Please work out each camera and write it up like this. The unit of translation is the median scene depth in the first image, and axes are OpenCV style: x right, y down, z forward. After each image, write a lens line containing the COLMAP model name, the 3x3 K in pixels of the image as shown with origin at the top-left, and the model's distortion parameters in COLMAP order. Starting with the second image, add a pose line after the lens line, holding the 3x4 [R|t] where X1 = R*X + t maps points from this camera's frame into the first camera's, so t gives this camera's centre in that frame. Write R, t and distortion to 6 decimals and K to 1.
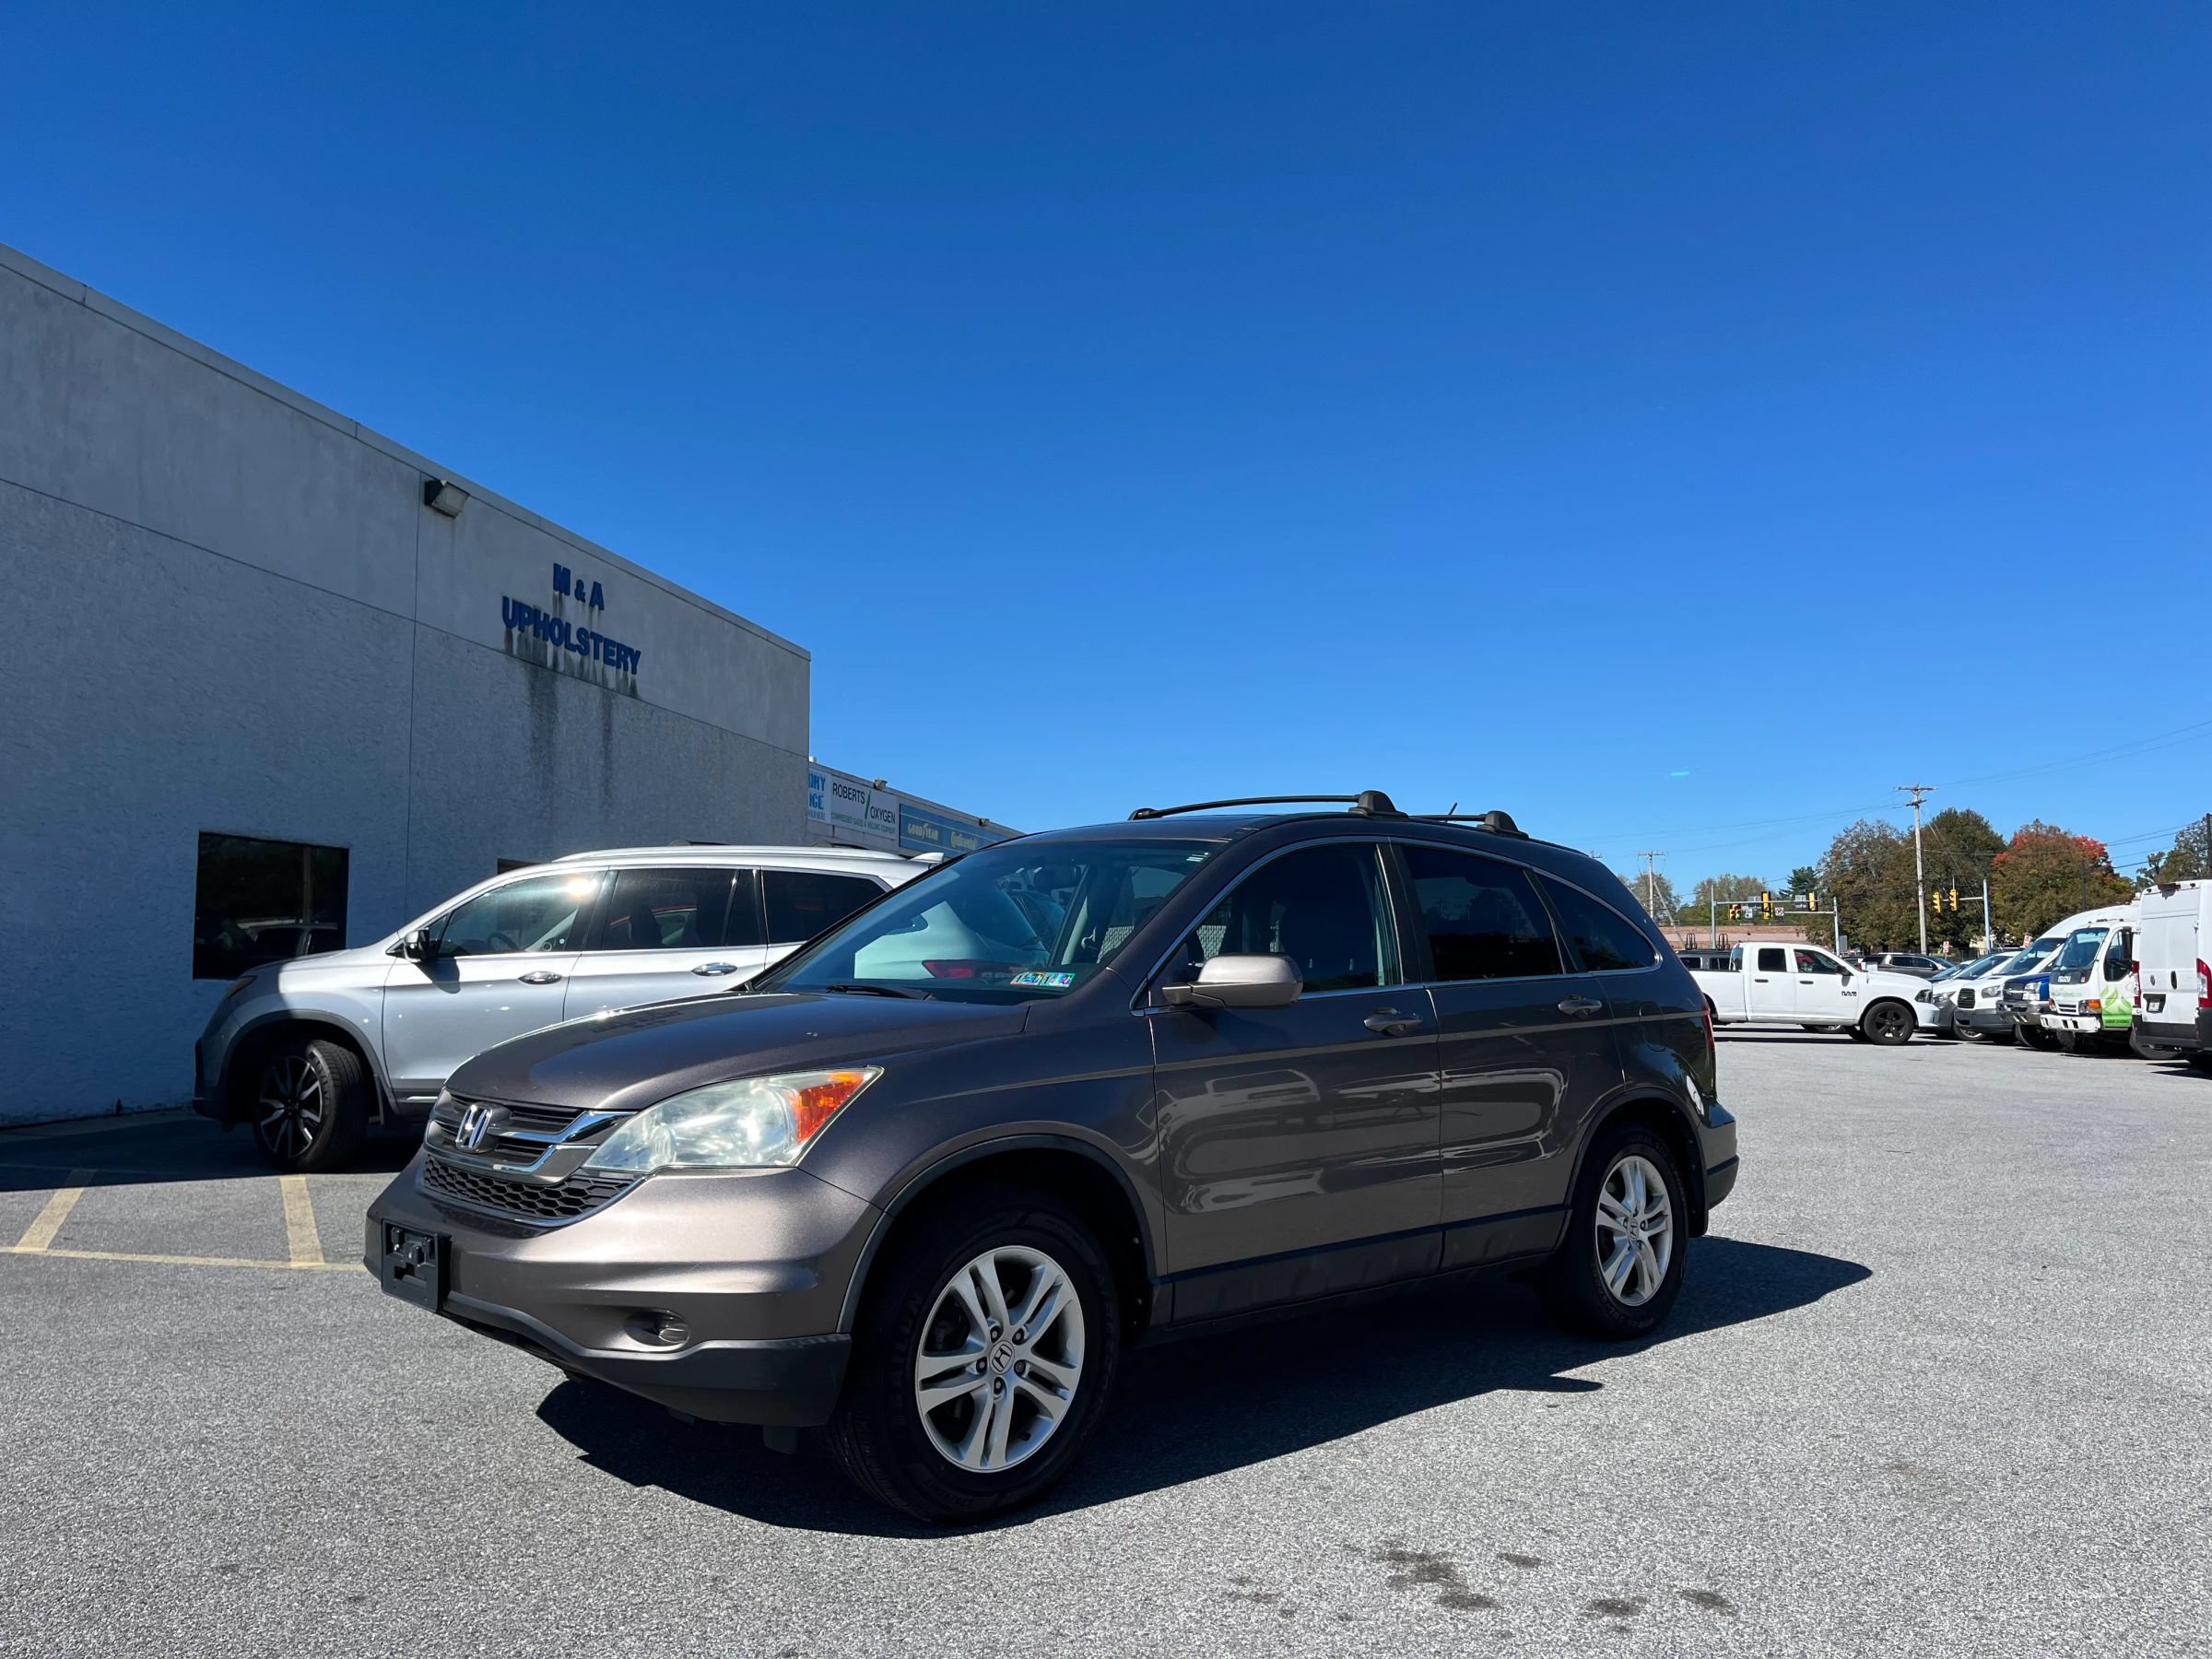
lens RADIAL K [[1658.5, 0, 1125.9], [0, 1658.5, 839.7], [0, 0, 1]] dist [0.065427, -0.089246]
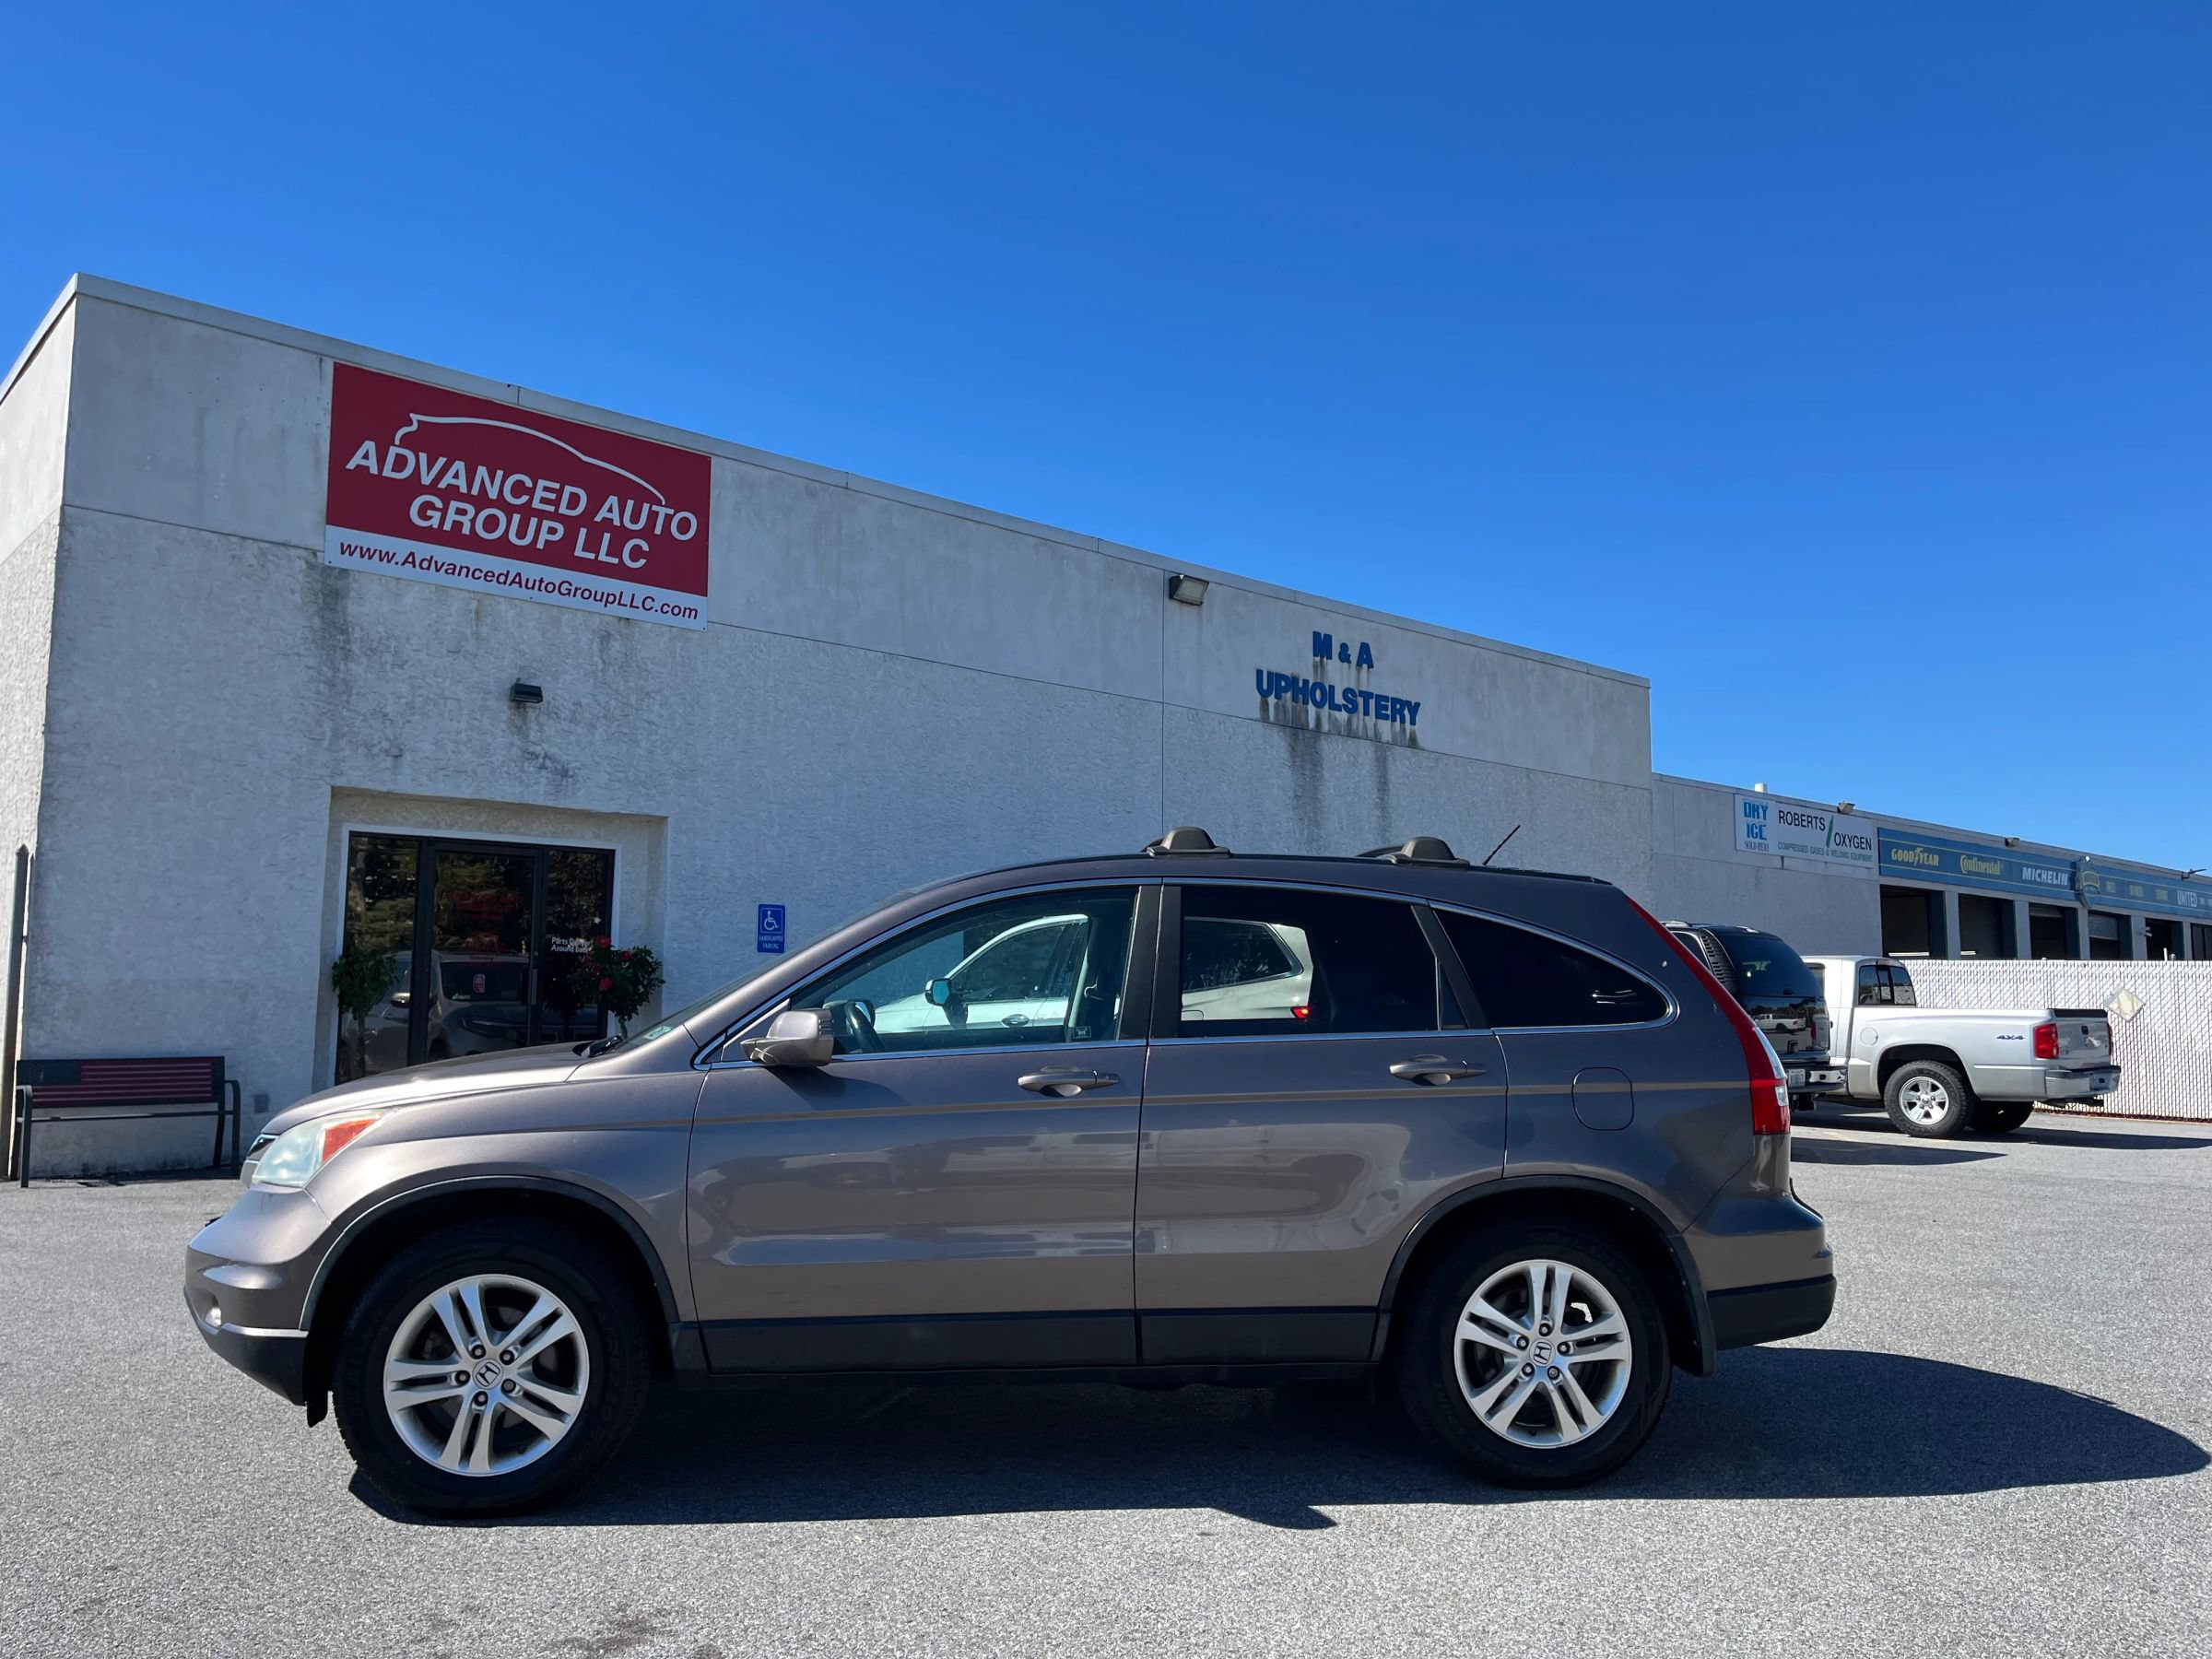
lens RADIAL K [[1659.9, 0, 1109.0], [0, 1659.9, 844.5], [0, 0, 1]] dist [0.073232, -0.104086]
pose [[0.800087, -0.055958, -0.597268, 0.219279], [0.043474, 0.998431, -0.035305, 0.003542], [0.598306, 0.002282, 0.801264, 0.081237]]
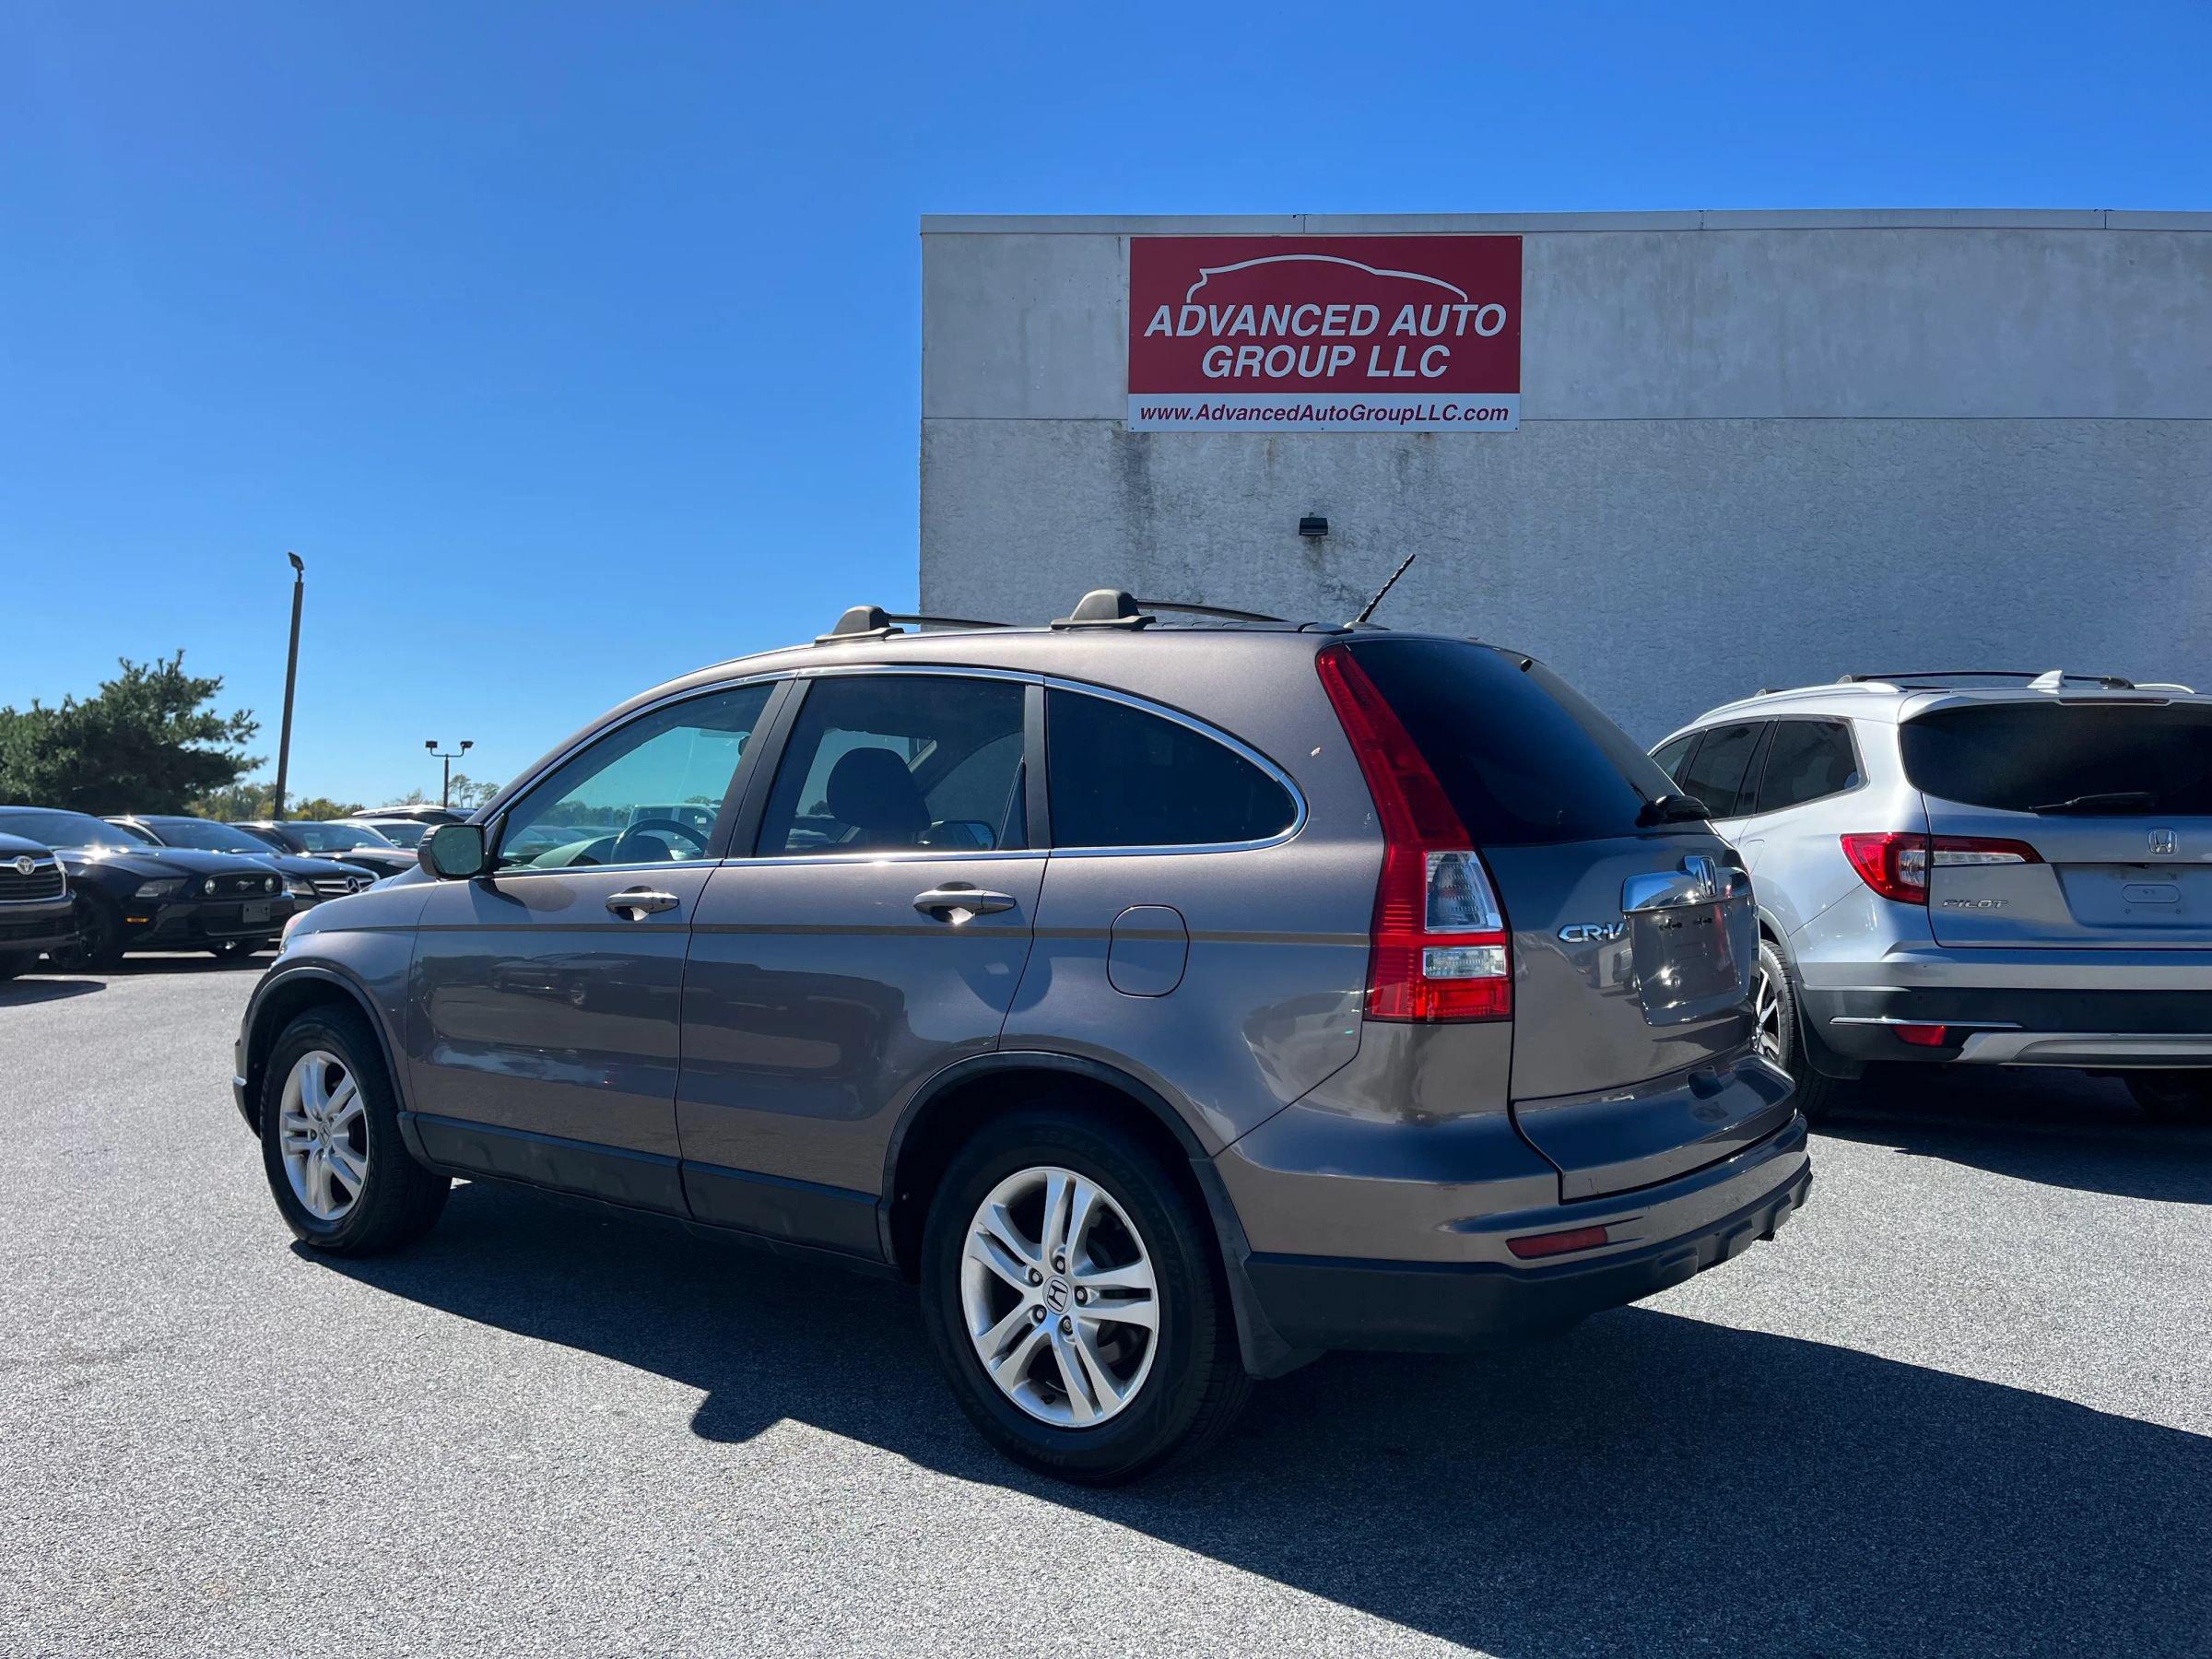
lens RADIAL K [[1660.6, 0, 1094.0], [0, 1660.6, 853.9], [0, 0, 1]] dist [0.065131, -0.087451]
pose [[0.160359, 0.010121, -0.987007, 0.303309], [0.069904, 0.997320, 0.021584, 0.024514], [0.984580, -0.072457, 0.159222, 0.324208]]
